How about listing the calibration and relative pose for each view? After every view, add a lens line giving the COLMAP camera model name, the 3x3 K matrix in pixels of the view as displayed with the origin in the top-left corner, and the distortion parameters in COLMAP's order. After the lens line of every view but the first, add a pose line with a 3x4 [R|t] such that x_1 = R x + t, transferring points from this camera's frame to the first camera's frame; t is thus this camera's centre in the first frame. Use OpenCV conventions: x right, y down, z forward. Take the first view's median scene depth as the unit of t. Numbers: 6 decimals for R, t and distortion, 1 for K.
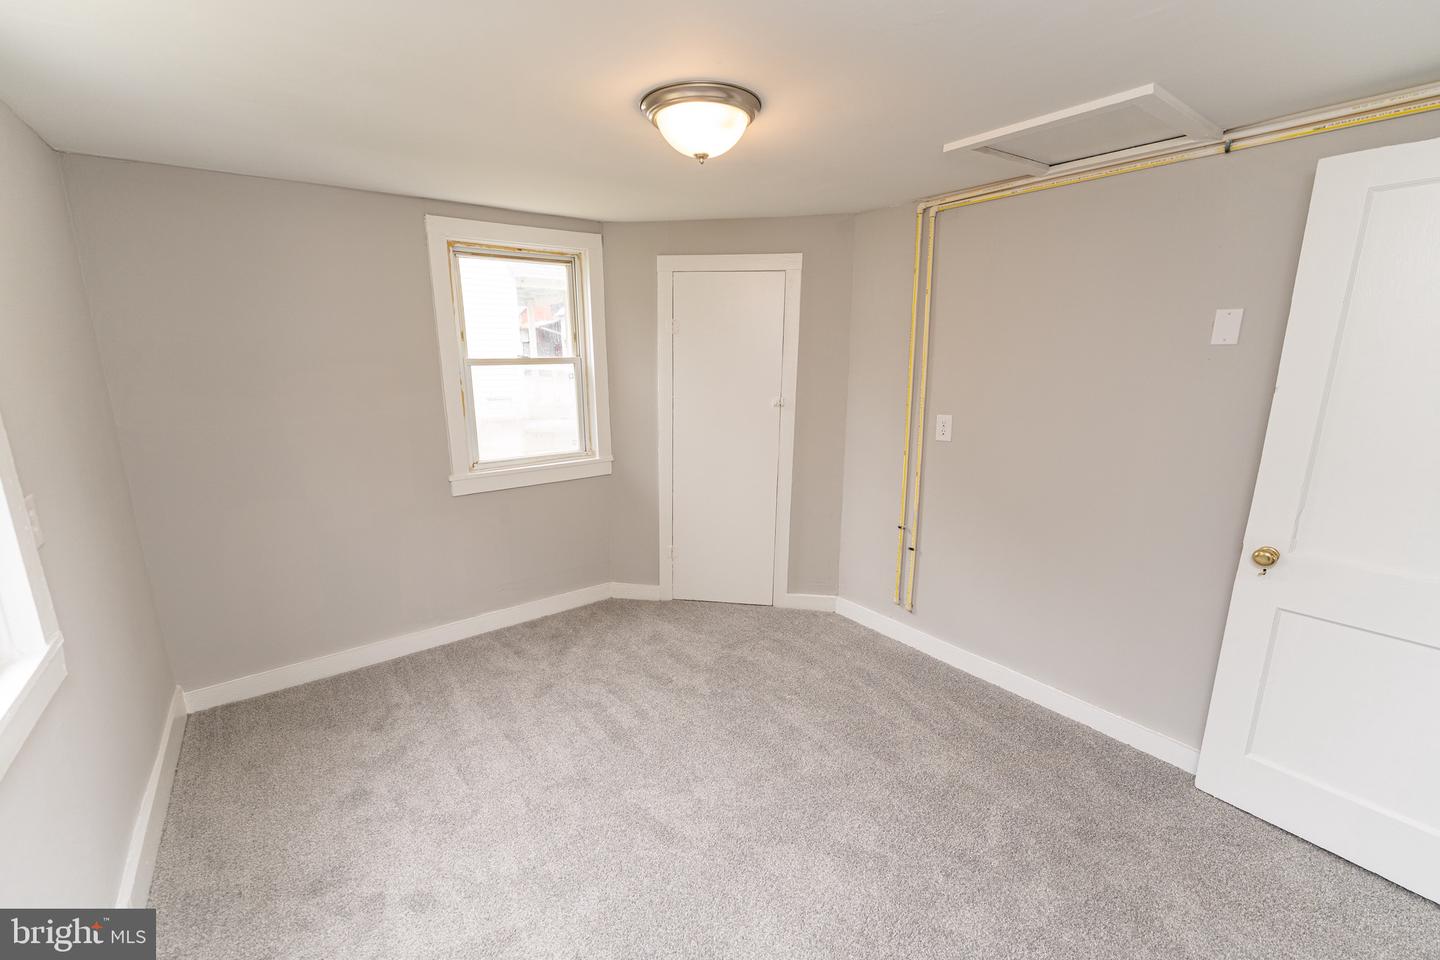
lens RADIAL K [[579.2, 0, 702.2], [0, 579.2, 480.7], [0, 0, 1]] dist [-0.000064, -0.000145]
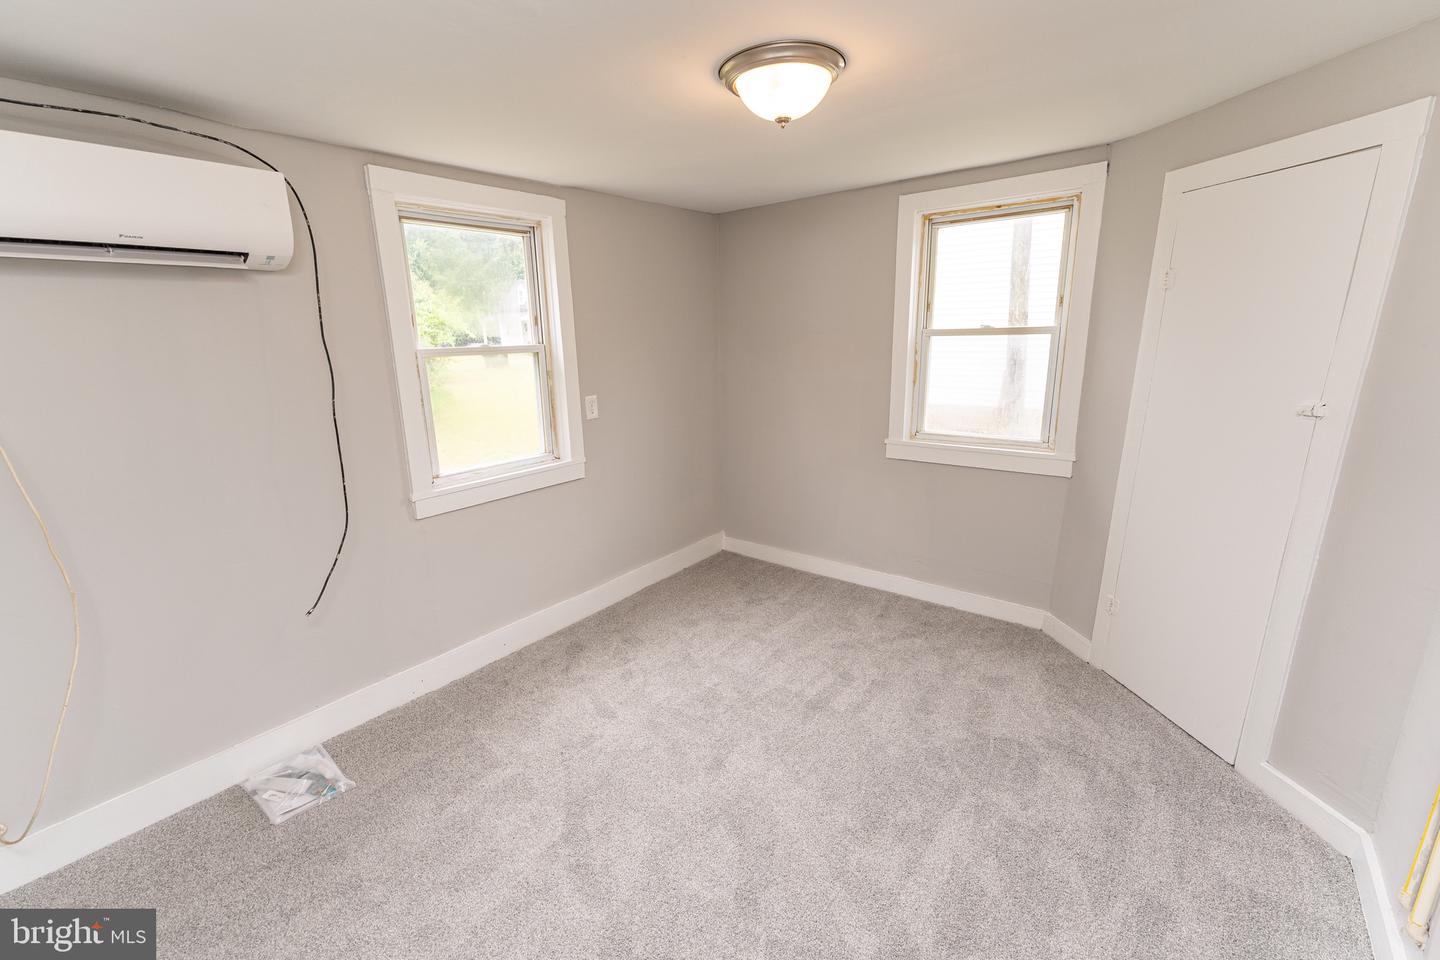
lens RADIAL K [[620.5, 0, 720.0], [0, 620.5, 480.0], [0, 0, 1]] dist [0.000157, -0.000163]
pose [[0.260761, 0.222746, -0.939355, 0.603760], [-0.186765, 0.966276, 0.177285, -0.081945], [0.947166, 0.129210, 0.293568, 0.378831]]
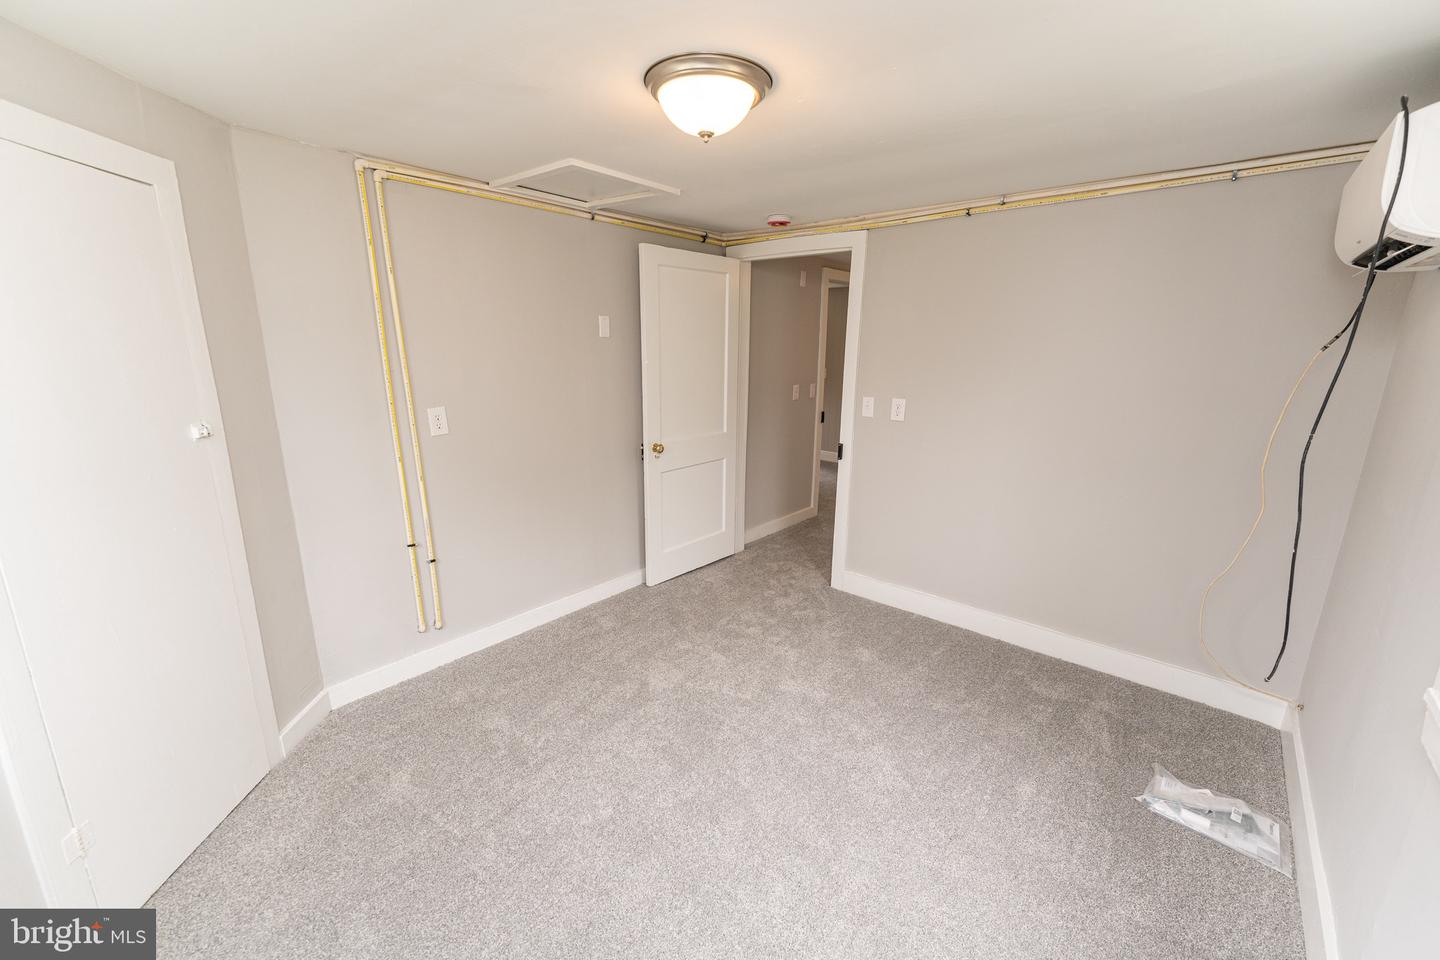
lens RADIAL K [[579.2, 0, 702.2], [0, 579.2, 480.7], [0, 0, 1]] dist [-0.000064, -0.000145]
pose [[-0.210058, -0.229341, 0.950410, -0.566217], [0.208079, 0.939340, 0.272659, -0.160726], [-0.955290, 0.255034, -0.149595, 0.719499]]
